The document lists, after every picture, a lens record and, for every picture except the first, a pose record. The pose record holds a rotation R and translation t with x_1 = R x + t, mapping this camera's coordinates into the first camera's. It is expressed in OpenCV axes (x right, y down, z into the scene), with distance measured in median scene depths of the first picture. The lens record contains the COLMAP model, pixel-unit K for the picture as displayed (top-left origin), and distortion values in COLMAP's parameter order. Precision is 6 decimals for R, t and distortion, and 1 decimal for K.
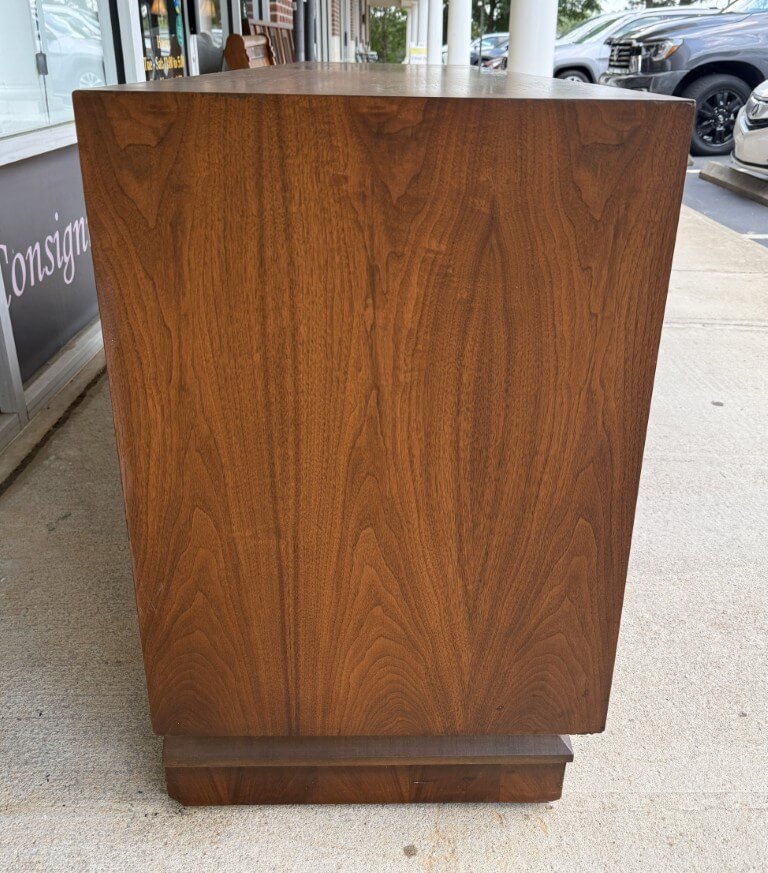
lens RADIAL K [[786.2, 0, 384.0], [0, 786.2, 436.5], [0, 0, 1]] dist [0.011878, 0.001327]
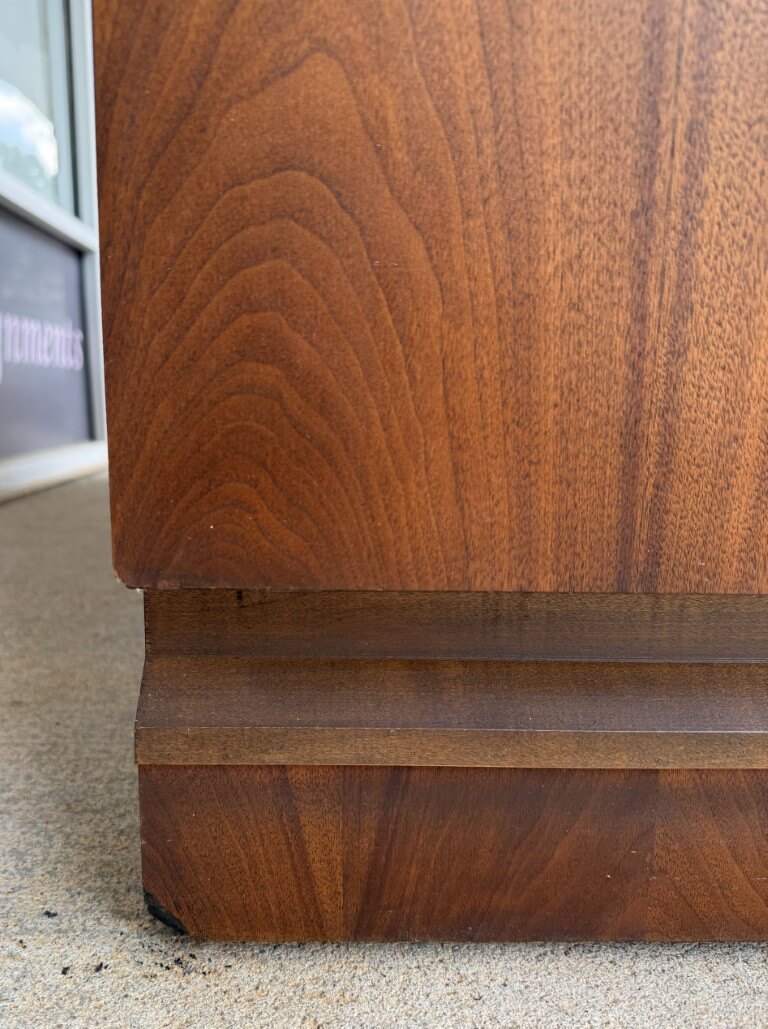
lens RADIAL K [[948.6, 0, 346.2], [0, 948.6, 514.6], [0, 0, 1]] dist [0.005267, -0.004700]
pose [[0.999729, -0.003171, -0.023059, -0.205473], [-0.001456, 0.980217, -0.197920, 0.419497], [0.023231, 0.197900, 0.979947, 0.678687]]
